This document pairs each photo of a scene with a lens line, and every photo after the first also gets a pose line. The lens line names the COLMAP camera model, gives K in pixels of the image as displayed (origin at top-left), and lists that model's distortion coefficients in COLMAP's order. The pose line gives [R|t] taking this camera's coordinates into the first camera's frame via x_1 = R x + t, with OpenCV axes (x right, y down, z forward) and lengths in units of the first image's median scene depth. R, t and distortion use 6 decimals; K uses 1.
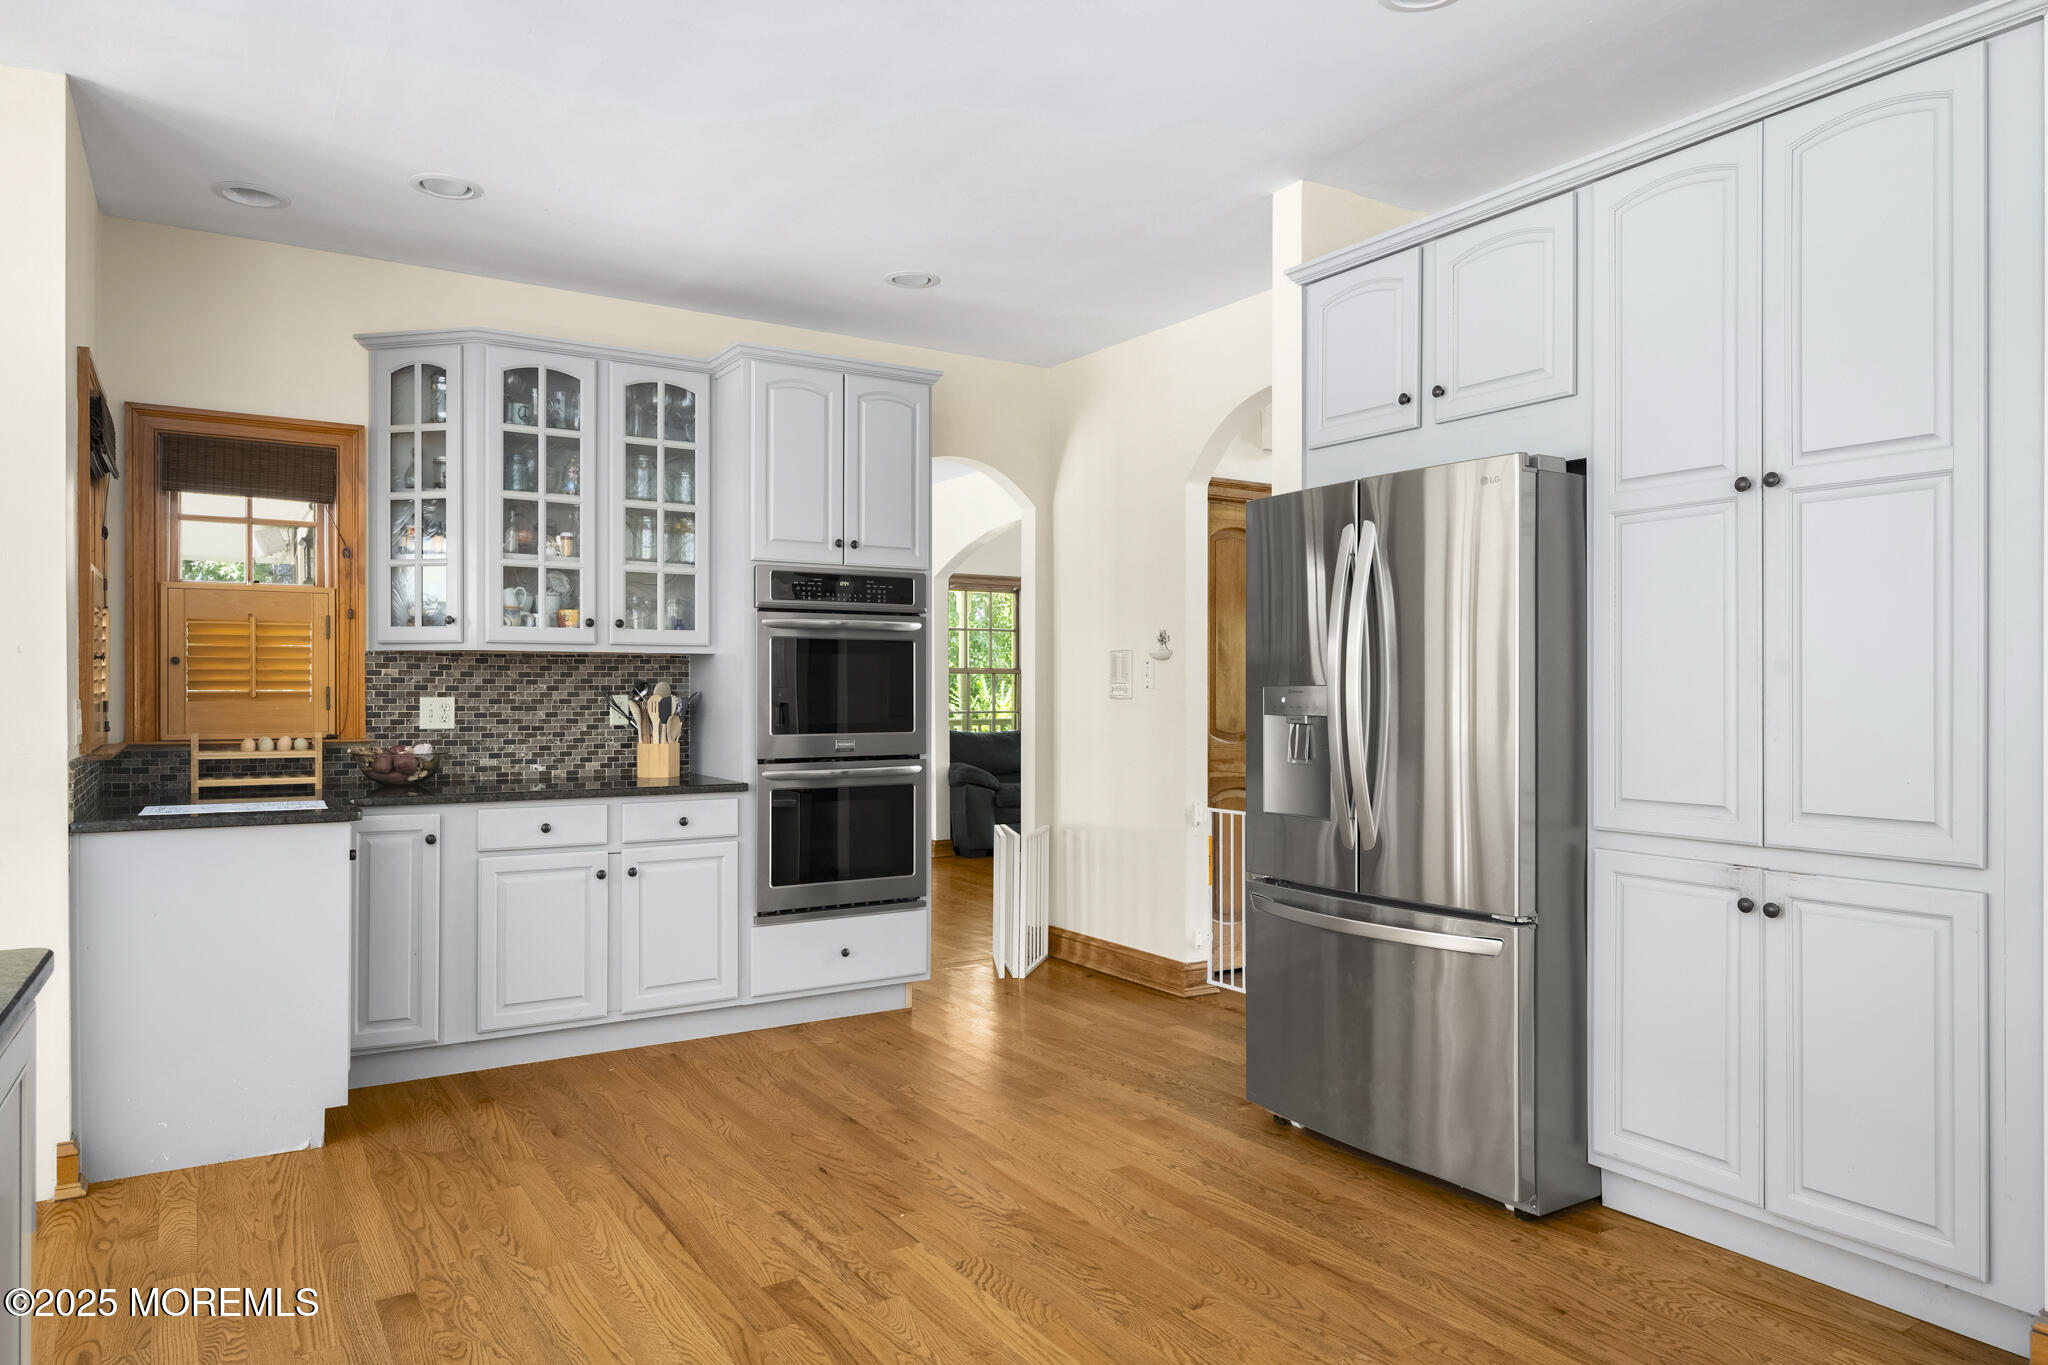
lens RADIAL K [[1294.9, 0, 1022.8], [0, 1294.9, 687.0], [0, 0, 1]] dist [-0.000328, -0.000727]
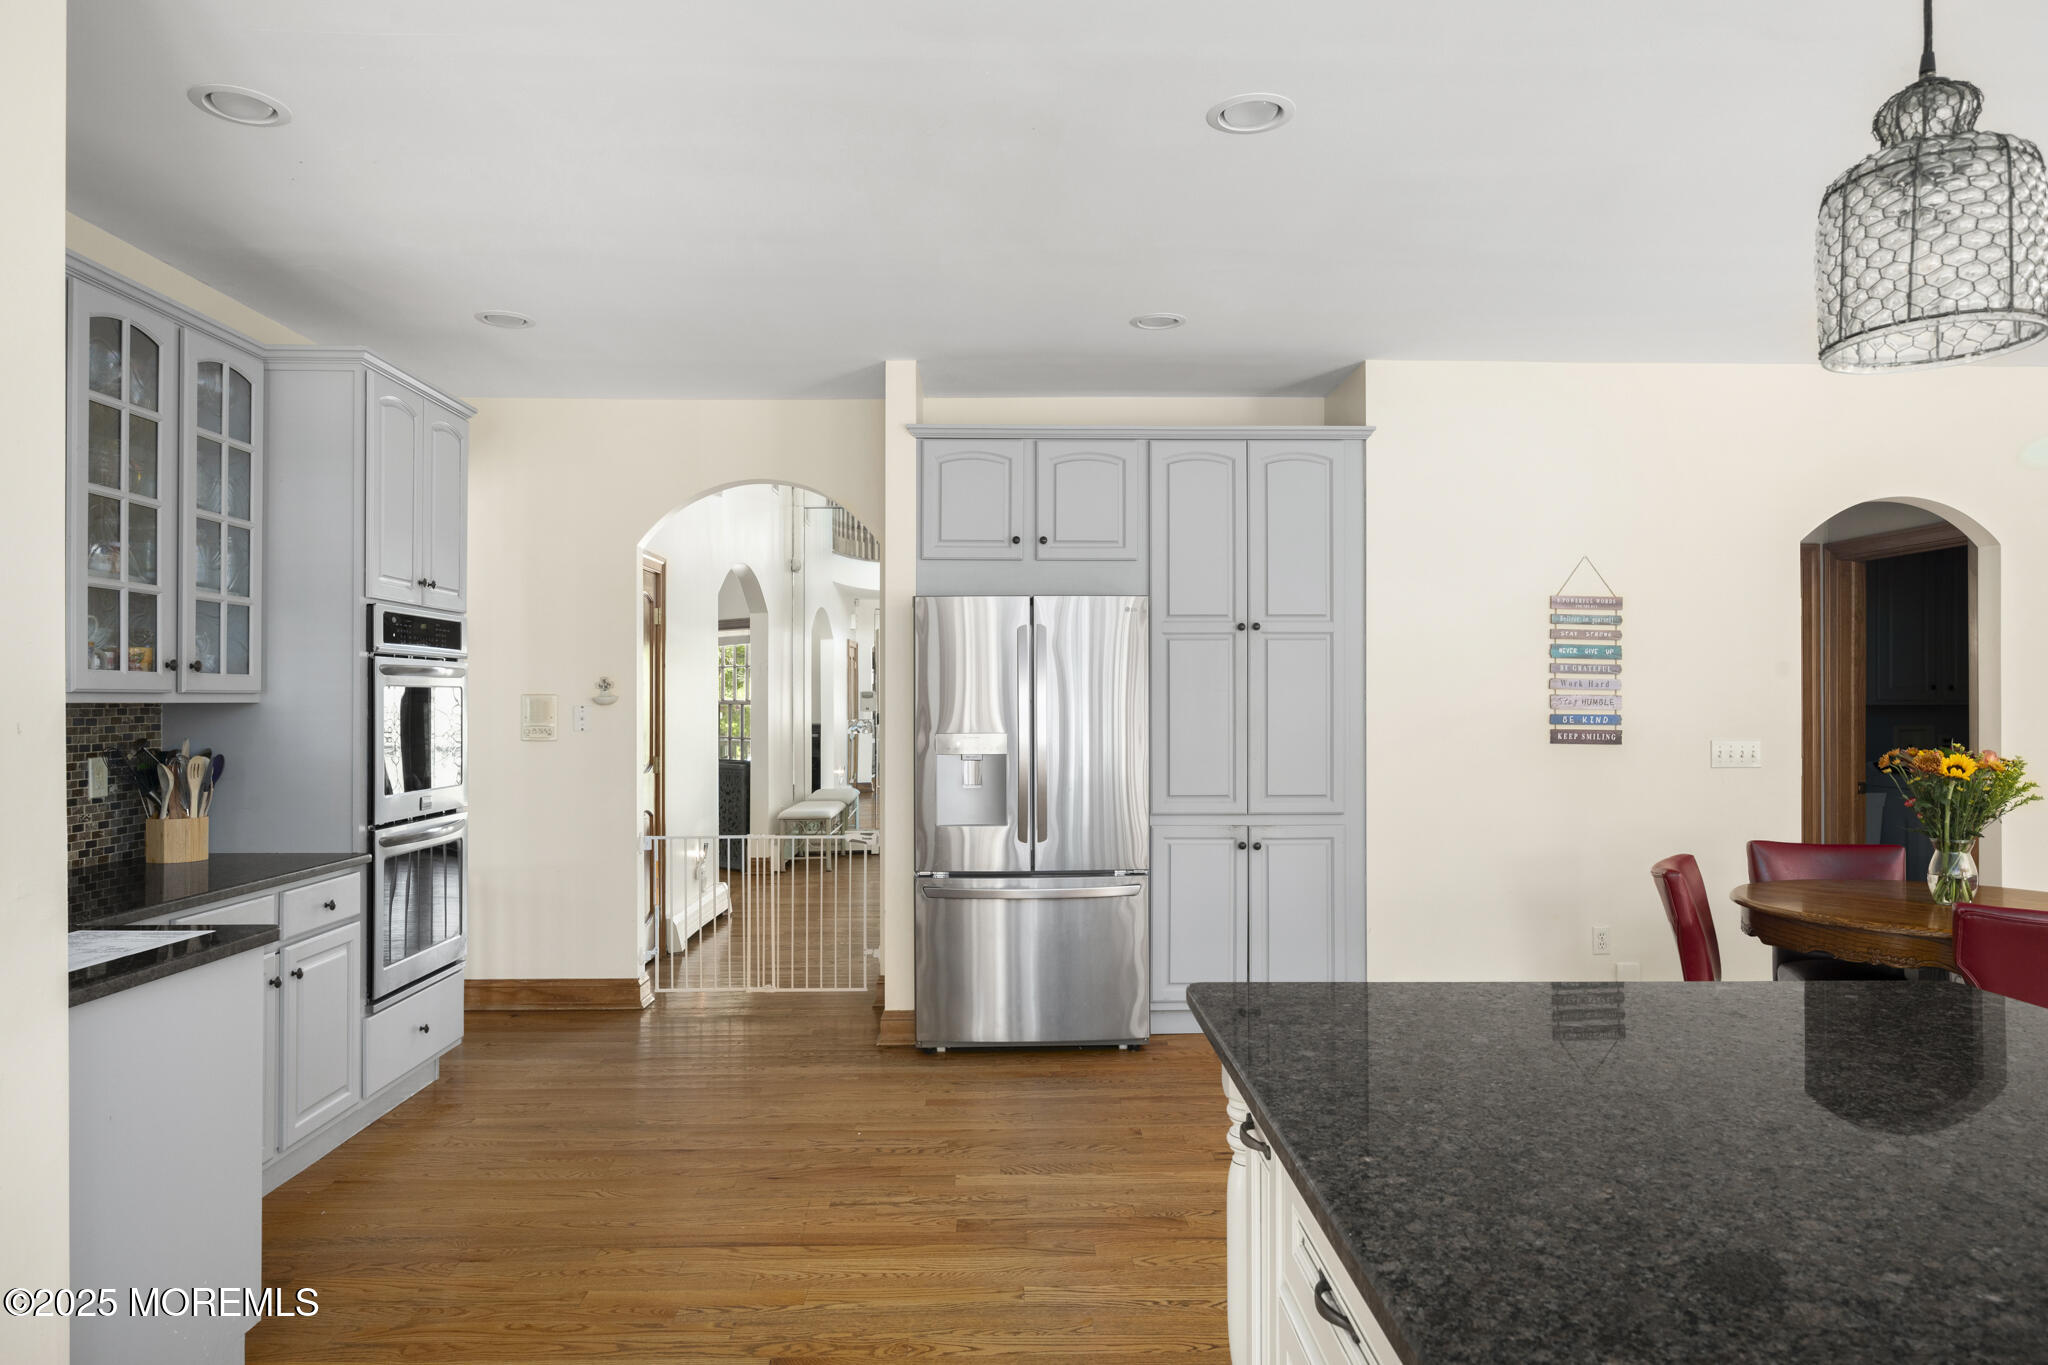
lens RADIAL K [[1238.2, 0, 1026.8], [0, 1238.2, 685.5], [0, 0, 1]] dist [0.003402, 0.000311]
pose [[0.519369, 0.009658, 0.854495, -0.835153], [0.001260, 0.999926, -0.012068, -0.033490], [-0.854549, 0.007345, 0.519319, 0.222627]]
